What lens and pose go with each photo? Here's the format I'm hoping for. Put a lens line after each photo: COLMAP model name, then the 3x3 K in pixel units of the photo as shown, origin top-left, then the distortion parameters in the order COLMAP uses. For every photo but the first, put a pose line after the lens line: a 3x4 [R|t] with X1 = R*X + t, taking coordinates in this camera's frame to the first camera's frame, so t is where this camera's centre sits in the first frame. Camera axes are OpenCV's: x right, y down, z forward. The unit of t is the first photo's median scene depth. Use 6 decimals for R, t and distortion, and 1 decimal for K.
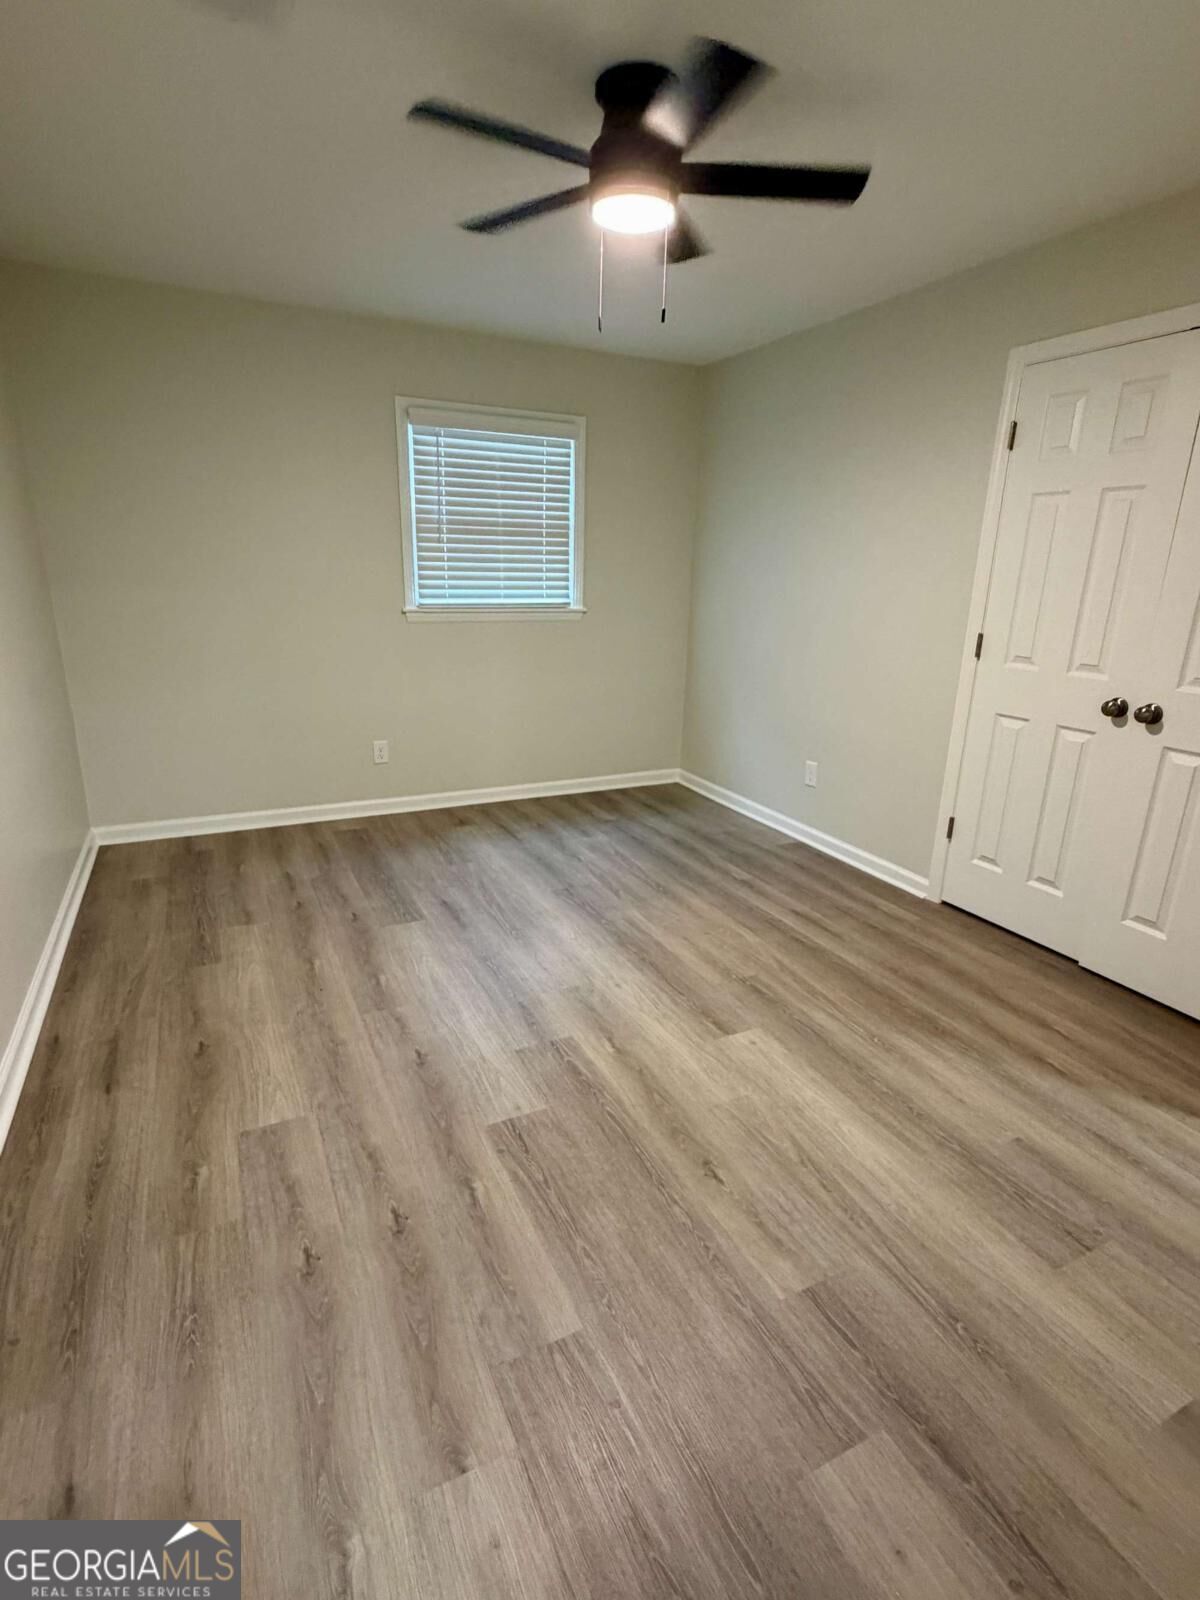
lens RADIAL K [[793.8, 0, 596.7], [0, 793.8, 798.1], [0, 0, 1]] dist [0.001162, -0.000841]
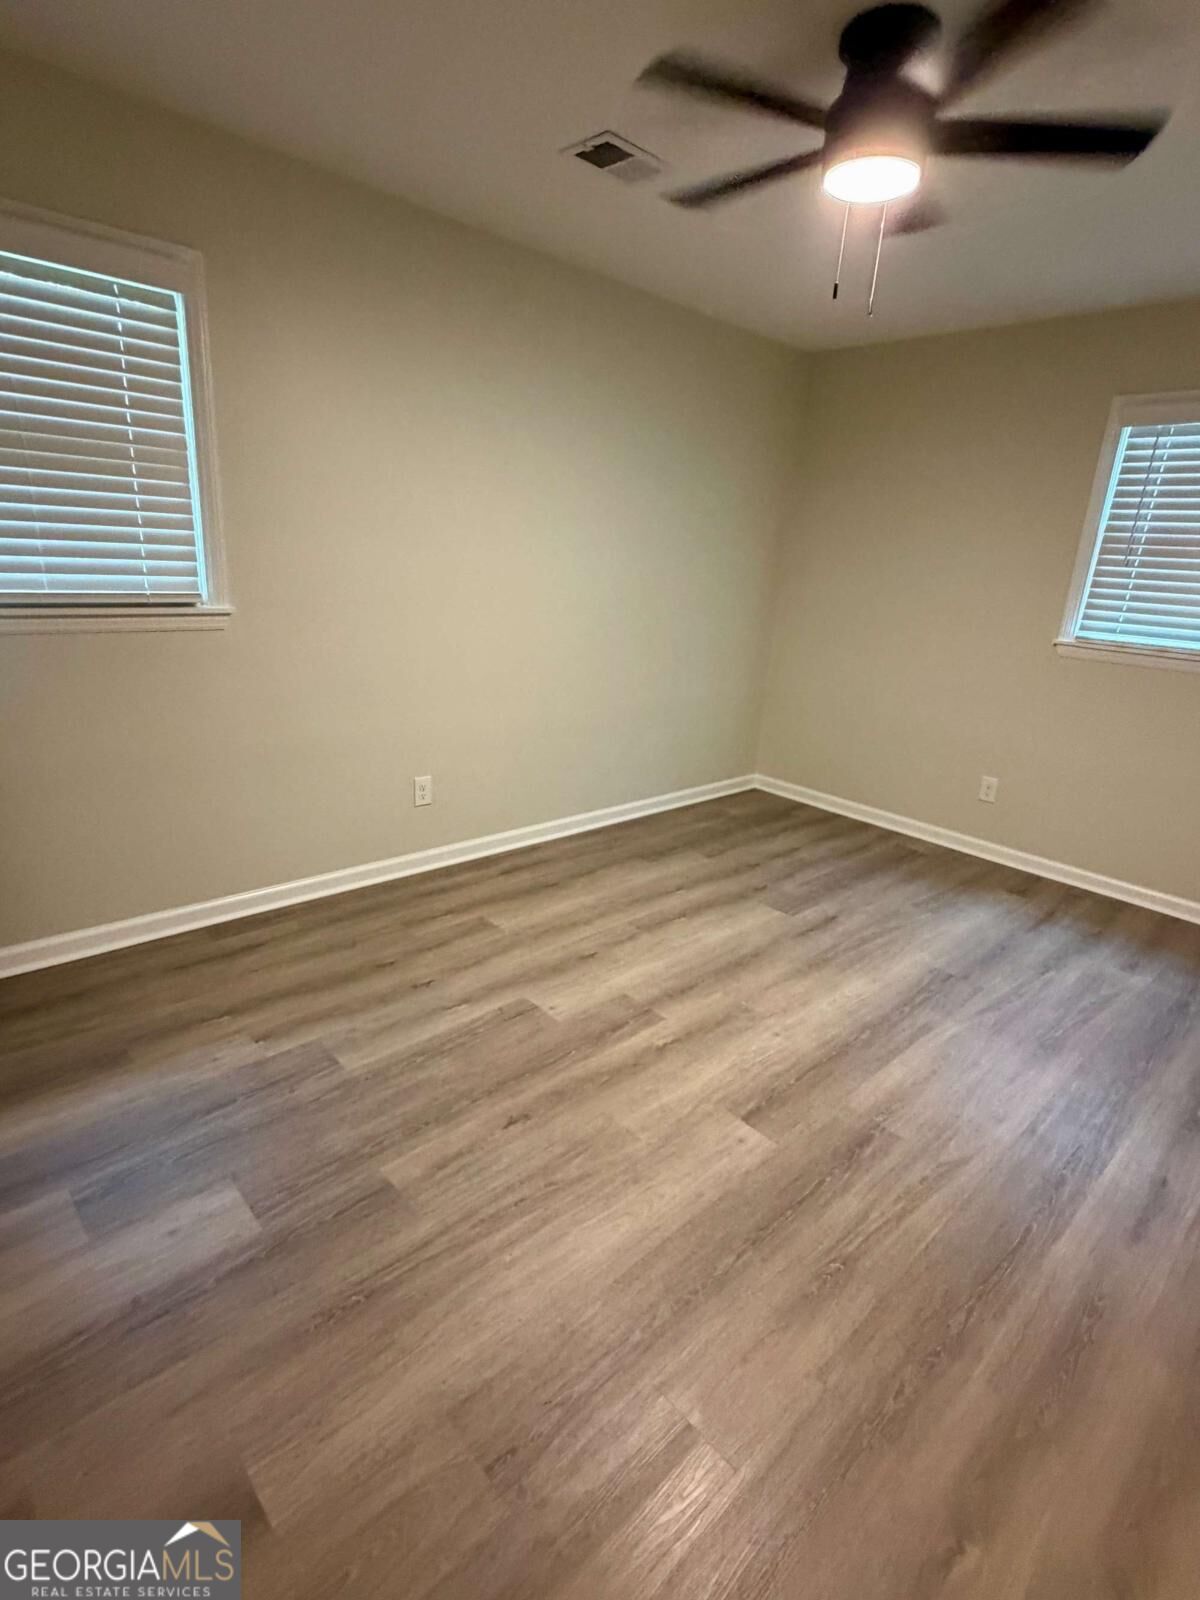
lens RADIAL K [[793.8, 0, 595.4], [0, 793.8, 798.2], [0, 0, 1]] dist [0.001162, -0.000841]
pose [[0.292876, 0.281462, -0.913785, 0.637525], [-0.321791, 0.928957, 0.182999, -0.101621], [0.900374, 0.240452, 0.362641, 0.371707]]
